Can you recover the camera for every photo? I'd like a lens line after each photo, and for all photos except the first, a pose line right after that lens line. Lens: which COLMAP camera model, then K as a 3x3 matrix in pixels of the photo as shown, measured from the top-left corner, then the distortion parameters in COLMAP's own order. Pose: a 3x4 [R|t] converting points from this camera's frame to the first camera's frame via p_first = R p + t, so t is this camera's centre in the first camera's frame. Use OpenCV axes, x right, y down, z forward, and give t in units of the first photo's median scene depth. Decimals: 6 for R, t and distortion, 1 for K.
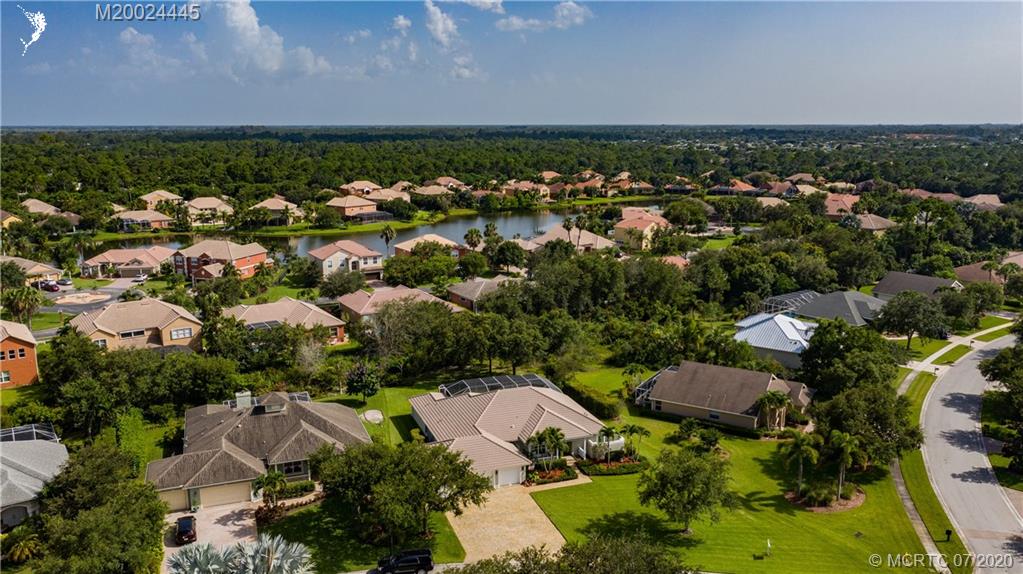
lens RADIAL K [[808.7, 0, 511.5], [0, 808.7, 287.0], [0, 0, 1]] dist [-0.003479, 0.003669]
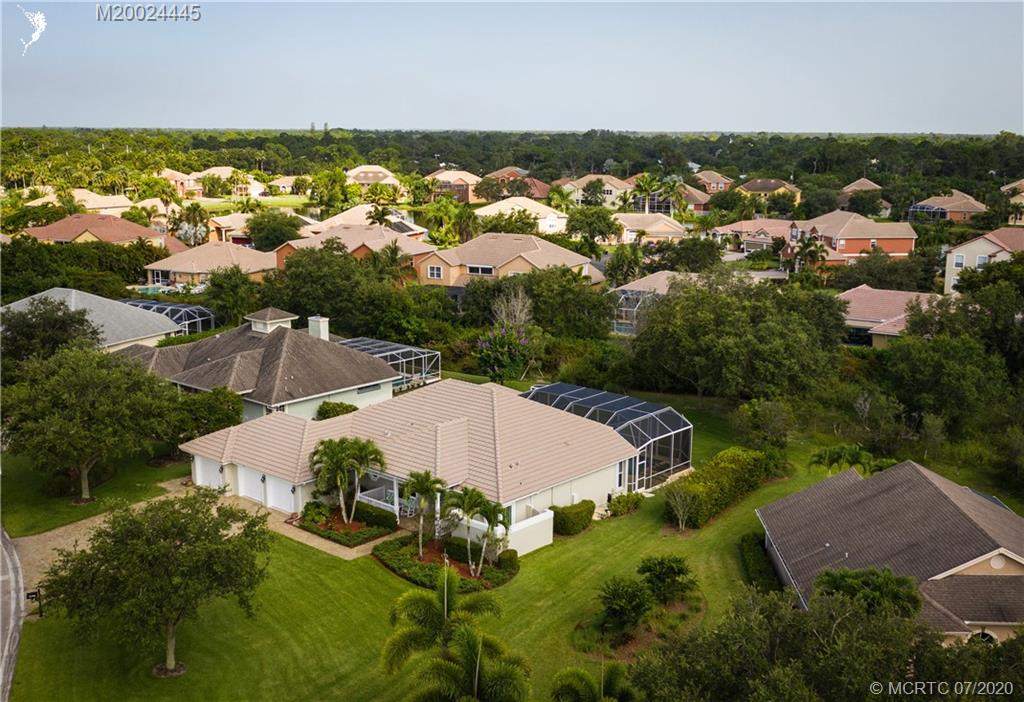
lens RADIAL K [[1095.4, 0, 512.0], [0, 1095.4, 351.0], [0, 0, 1]] dist [0.005621, -0.016258]
pose [[0.476409, 0.179681, -0.860668, 0.401814], [-0.182932, 0.977730, 0.102861, 0.016569], [0.859983, 0.108440, 0.498668, 0.424276]]
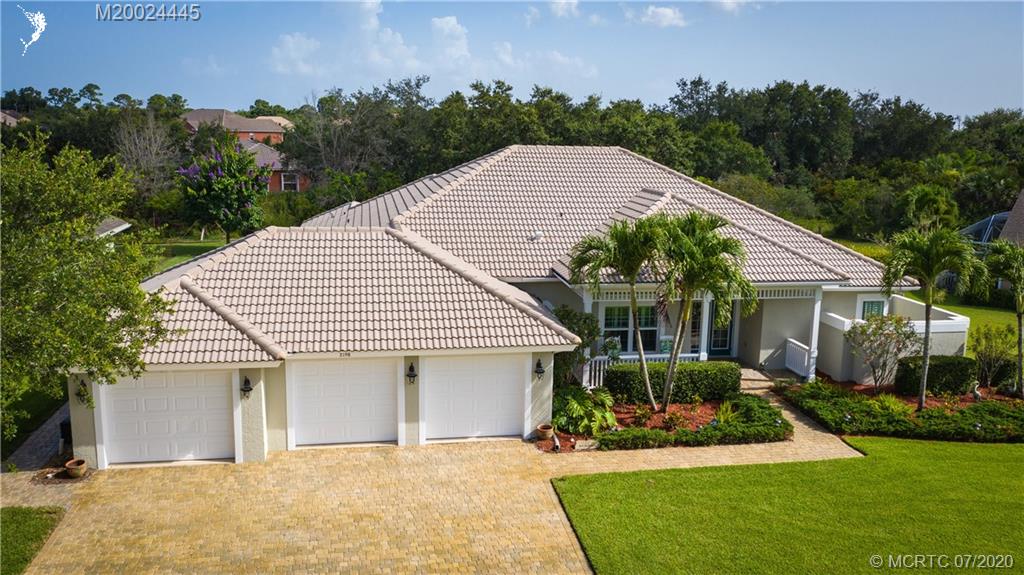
lens RADIAL K [[853.8, 0, 533.0], [0, 853.8, 288.6], [0, 0, 1]] dist [0.002287, 0.003529]
pose [[0.987040, 0.051436, -0.152005, 0.026424], [-0.054249, 0.998423, -0.014412, 0.117314], [0.151024, 0.022471, 0.988275, 0.438178]]
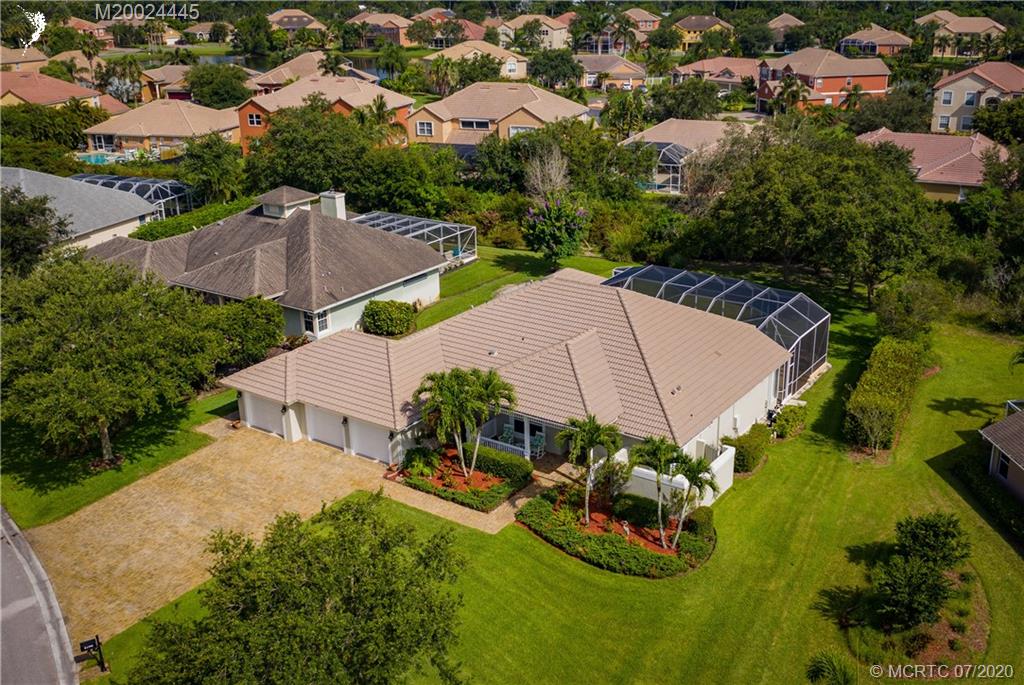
lens RADIAL K [[1014.3, 0, 559.0], [0, 1014.3, 340.8], [0, 0, 1]] dist [-0.004972, 0.000911]
pose [[0.596777, 0.274651, -0.753939, 0.261400], [-0.155670, 0.961374, 0.226997, 0.022488], [0.787162, -0.018101, 0.616481, 0.419631]]
